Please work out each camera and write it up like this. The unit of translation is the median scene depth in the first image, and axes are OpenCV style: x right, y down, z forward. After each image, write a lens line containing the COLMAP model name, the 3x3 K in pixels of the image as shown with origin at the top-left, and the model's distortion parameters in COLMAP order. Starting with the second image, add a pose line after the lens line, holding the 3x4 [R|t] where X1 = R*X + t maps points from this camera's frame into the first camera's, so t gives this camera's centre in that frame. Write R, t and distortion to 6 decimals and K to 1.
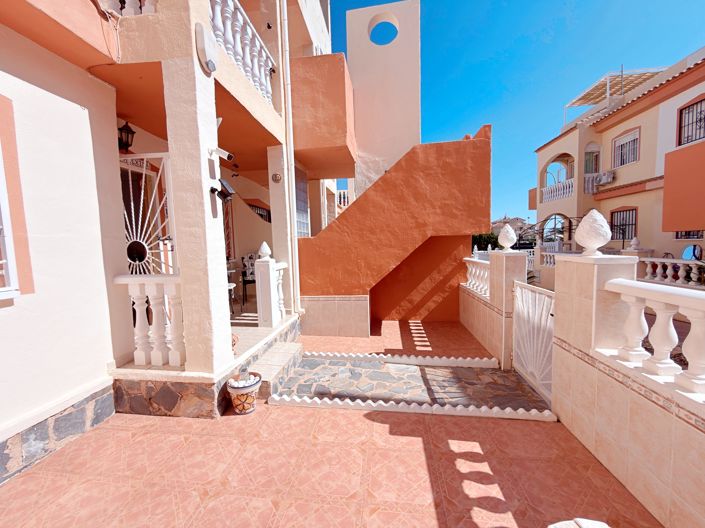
lens RADIAL K [[281.6, 0, 352.5], [0, 281.6, 264.0], [0, 0, 1]] dist [-0.000632, 0.000137]
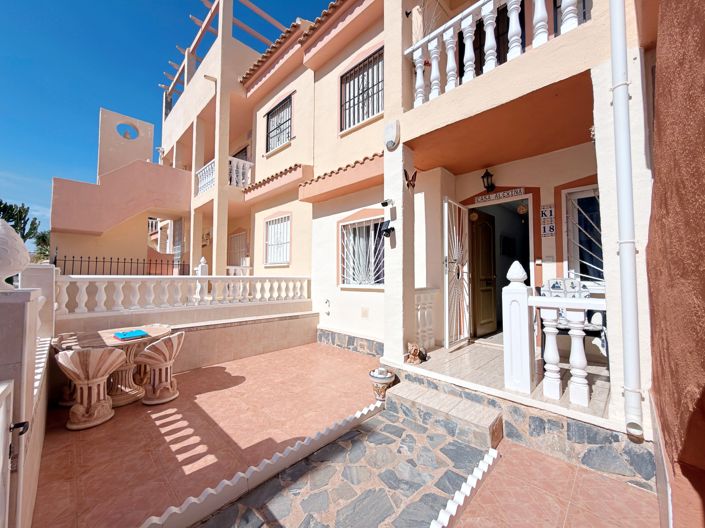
lens RADIAL K [[281.6, 0, 352.5], [0, 281.6, 264.0], [0, 0, 1]] dist [-0.000632, 0.000137]
pose [[-0.613378, -0.005283, -0.789772, 0.469519], [-0.037314, 0.999055, 0.022296, -0.071441], [0.788907, 0.043146, -0.612996, 1.095482]]
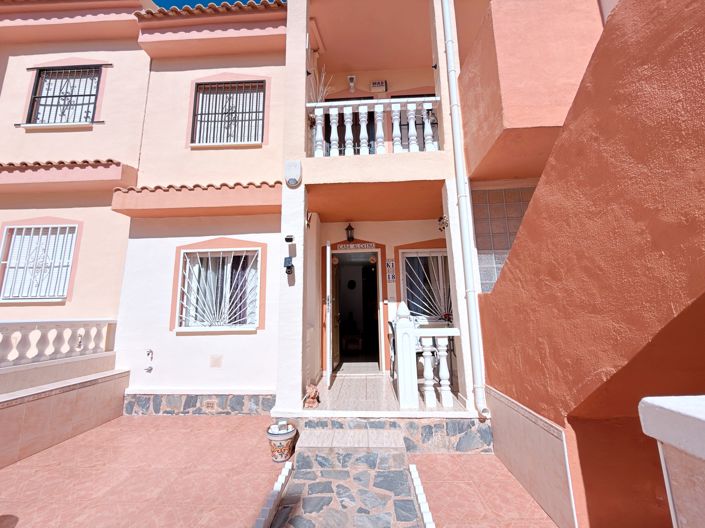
lens RADIAL K [[281.6, 0, 352.5], [0, 281.6, 264.0], [0, 0, 1]] dist [-0.000632, 0.000137]
pose [[0.077294, -0.138866, -0.987290, 0.553834], [-0.053981, 0.988217, -0.143223, -0.059728], [0.995546, 0.064365, 0.068887, 0.768545]]
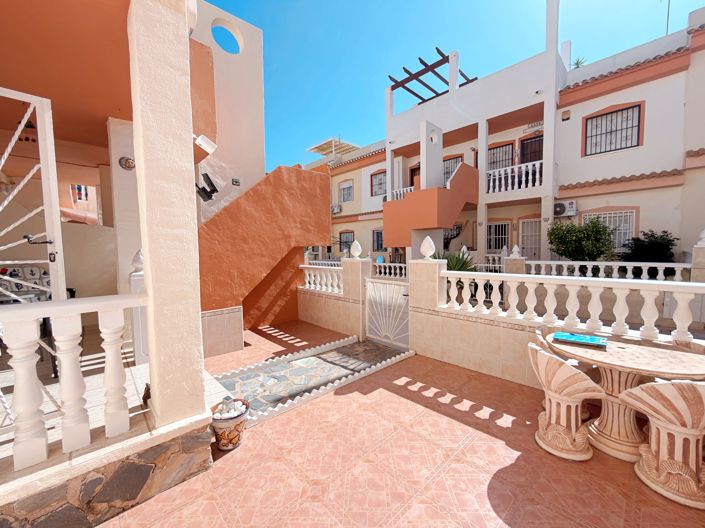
lens RADIAL K [[281.6, 0, 352.5], [0, 281.6, 264.0], [0, 0, 1]] dist [-0.000632, 0.000137]
pose [[0.637310, -0.021820, 0.770298, -0.527011], [0.050330, 0.998643, -0.013353, -0.000881], [-0.768962, 0.047279, 0.637544, 0.092911]]
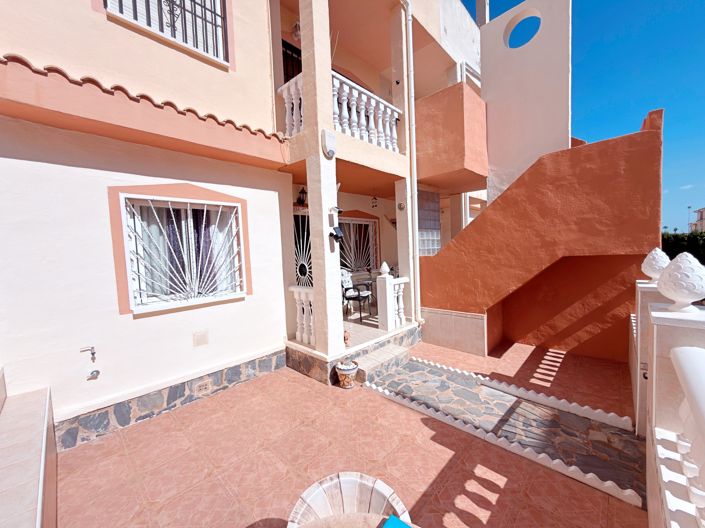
lens RADIAL K [[281.6, 0, 352.5], [0, 281.6, 264.0], [0, 0, 1]] dist [-0.000632, 0.000137]
pose [[0.802391, 0.027838, -0.596149, 0.317357], [-0.025481, 0.999599, 0.012380, -0.080451], [0.596255, 0.005257, 0.802778, -0.090775]]
